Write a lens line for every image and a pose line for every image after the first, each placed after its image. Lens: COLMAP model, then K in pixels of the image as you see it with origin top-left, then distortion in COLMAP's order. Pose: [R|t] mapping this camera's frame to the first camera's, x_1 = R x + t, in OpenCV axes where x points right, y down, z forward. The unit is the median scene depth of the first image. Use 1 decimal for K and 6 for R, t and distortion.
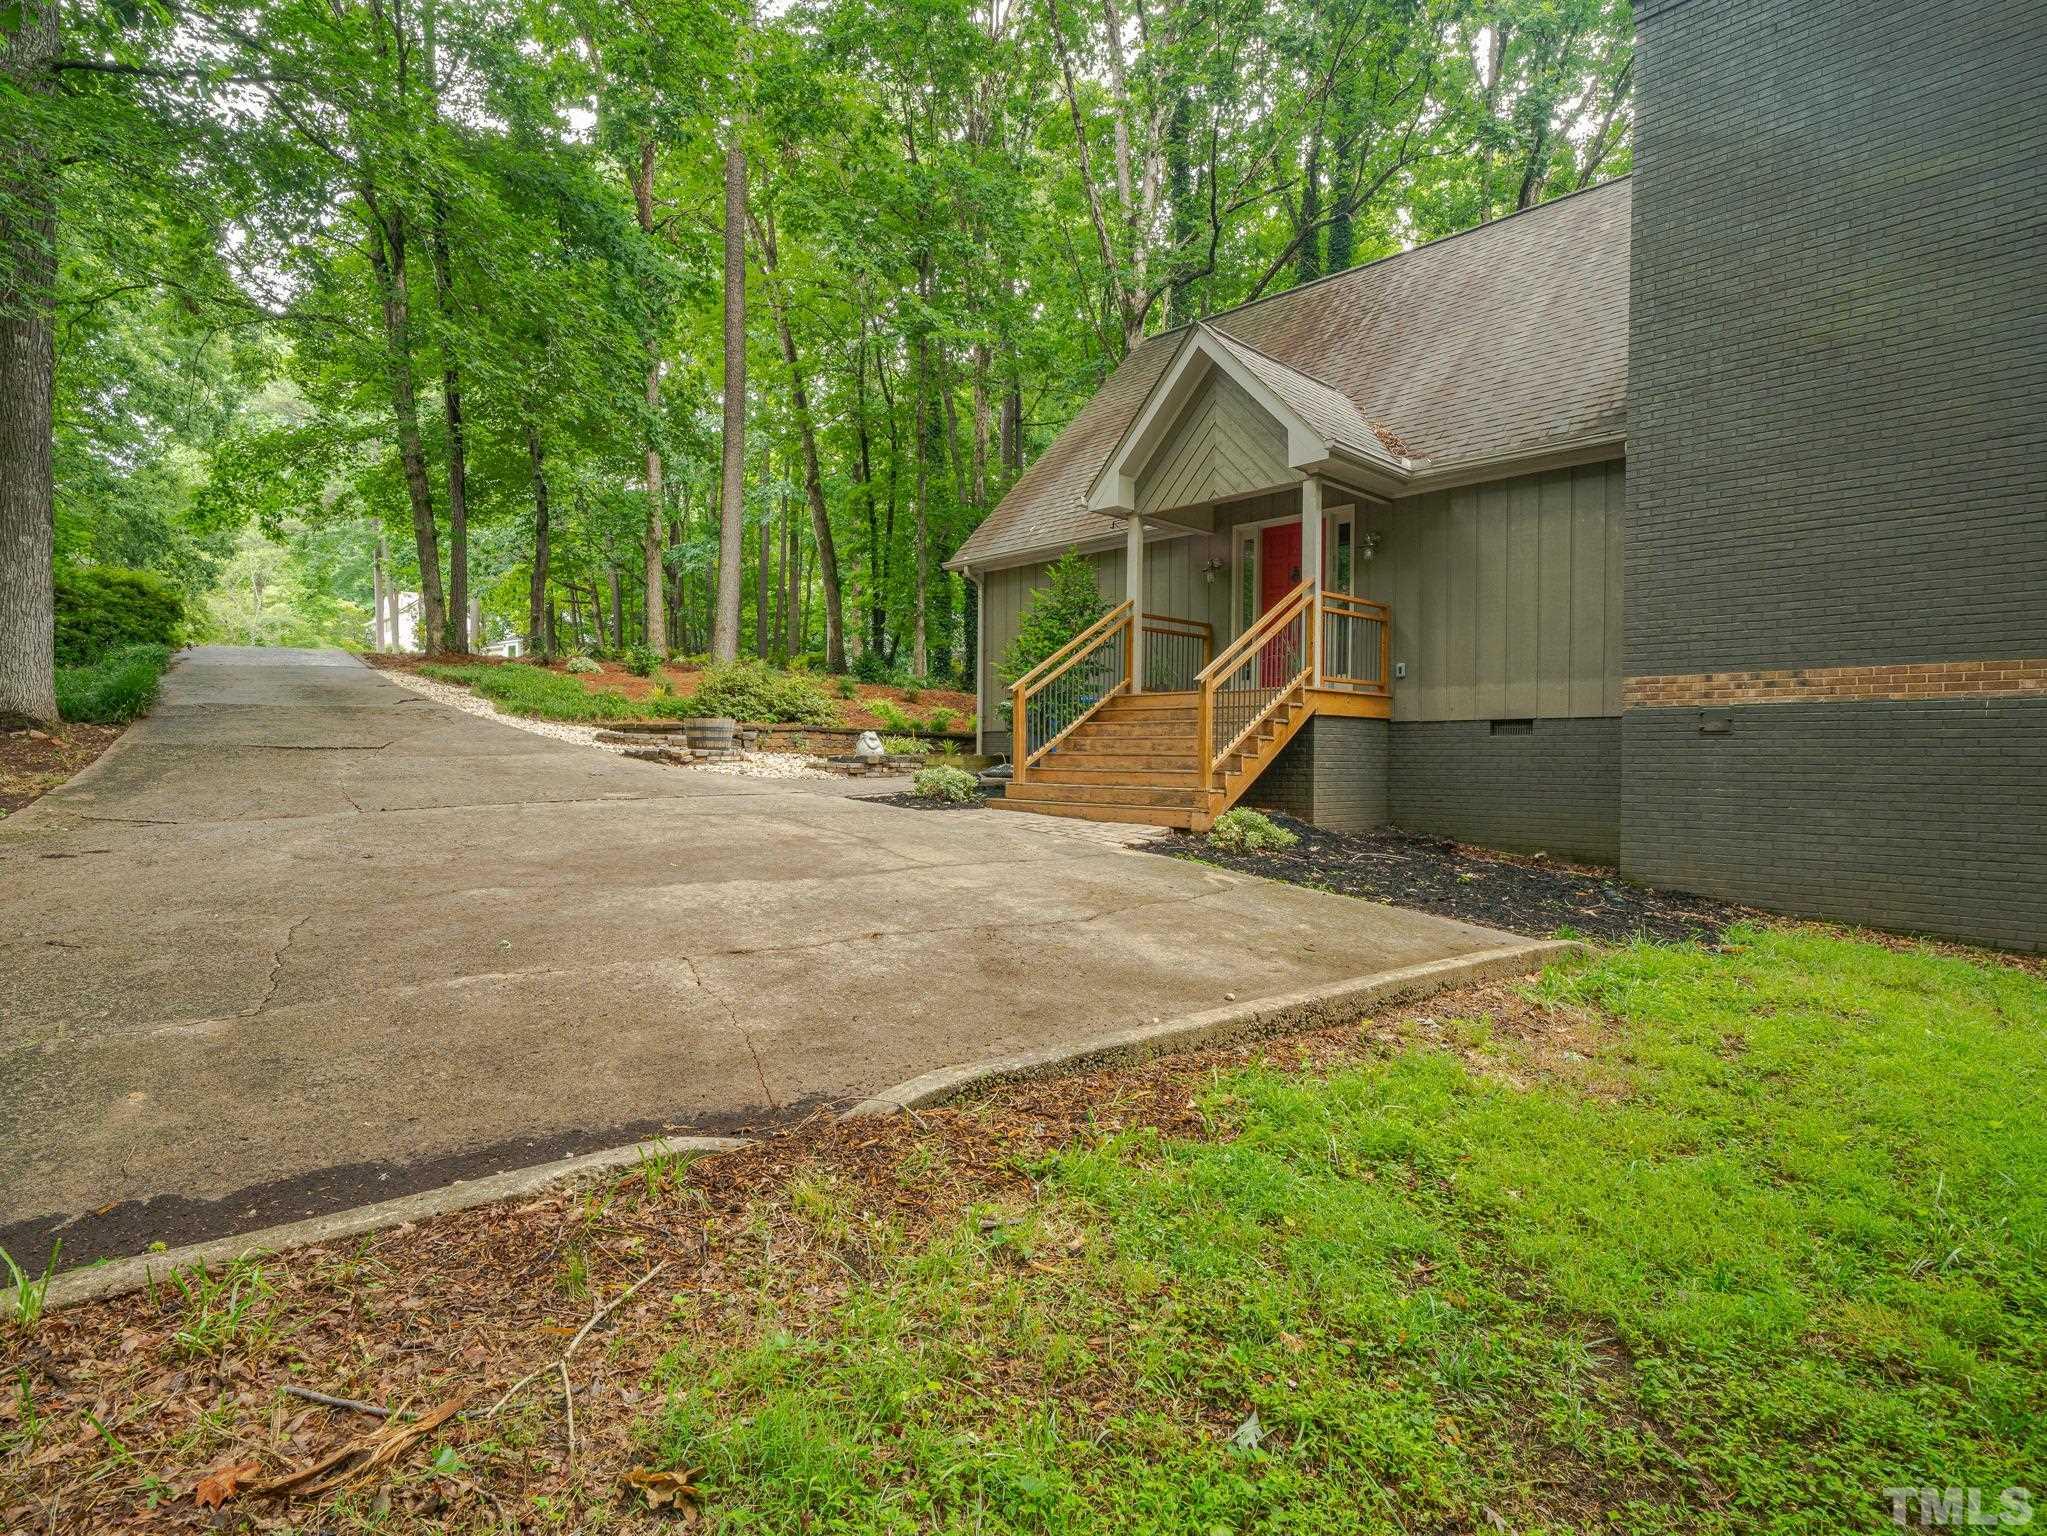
lens RADIAL K [[1109.3, 0, 1023.5], [0, 1109.3, 768.0], [0, 0, 1]] dist [0.000804, 0.000645]
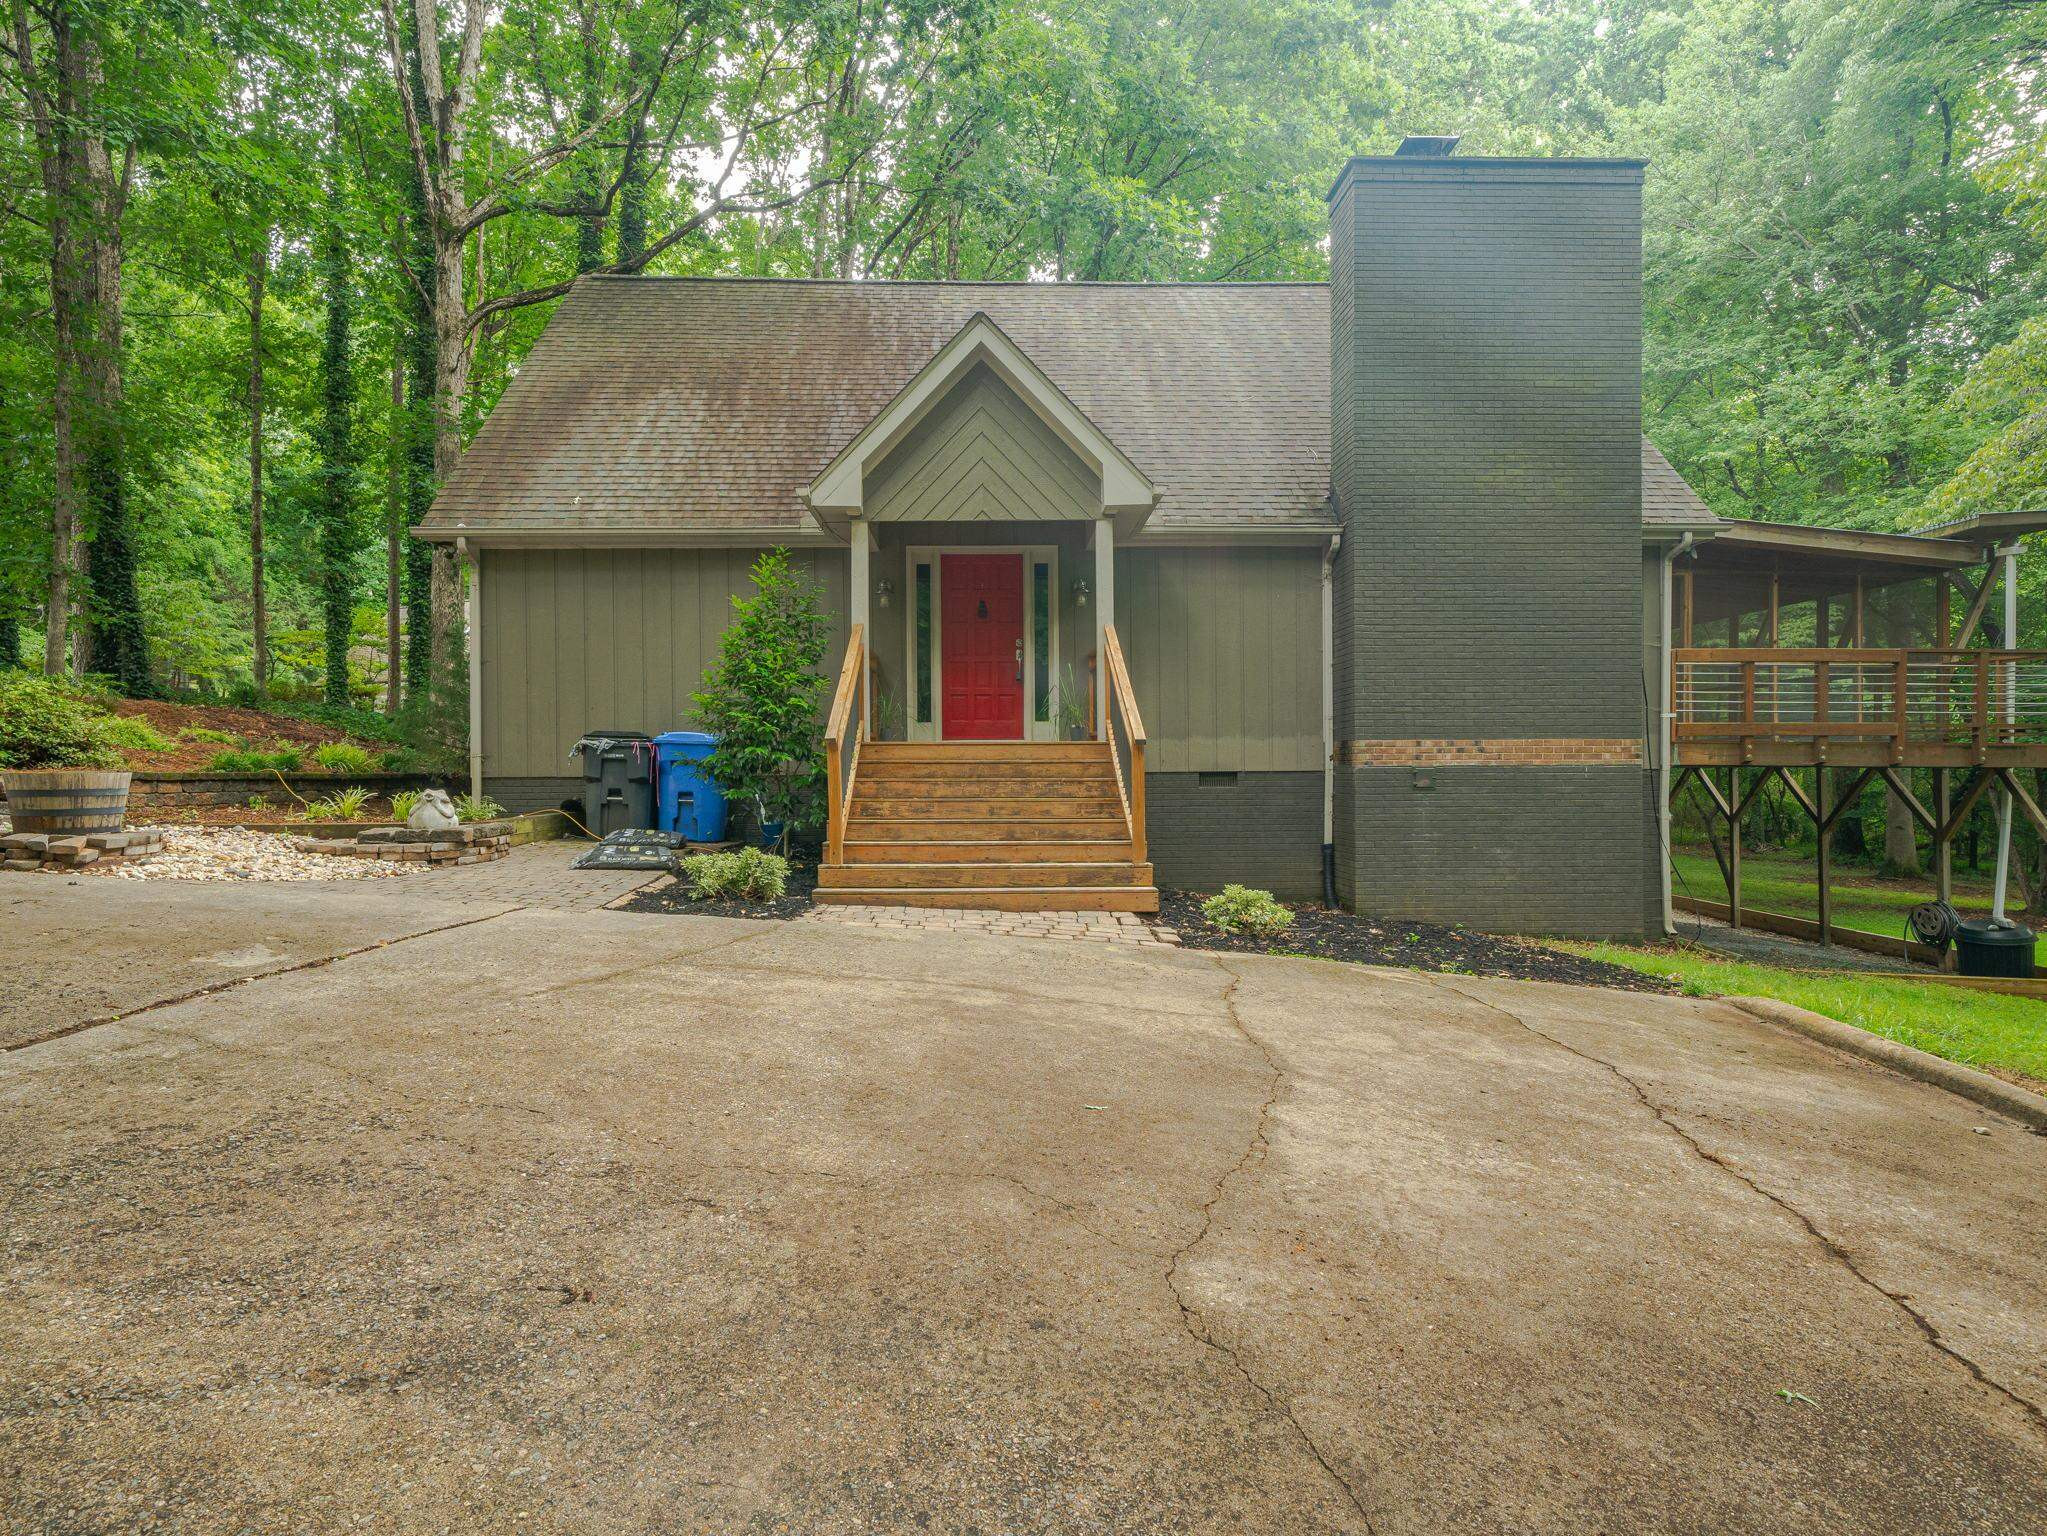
lens RADIAL K [[1109.3, 0, 1023.5], [0, 1109.3, 768.0], [0, 0, 1]] dist [0.000804, 0.000645]
pose [[0.666301, -0.011463, 0.745594, -0.579742], [0.015153, 0.999884, 0.001832, -0.062702], [-0.745529, 0.010078, 0.666397, 0.508833]]
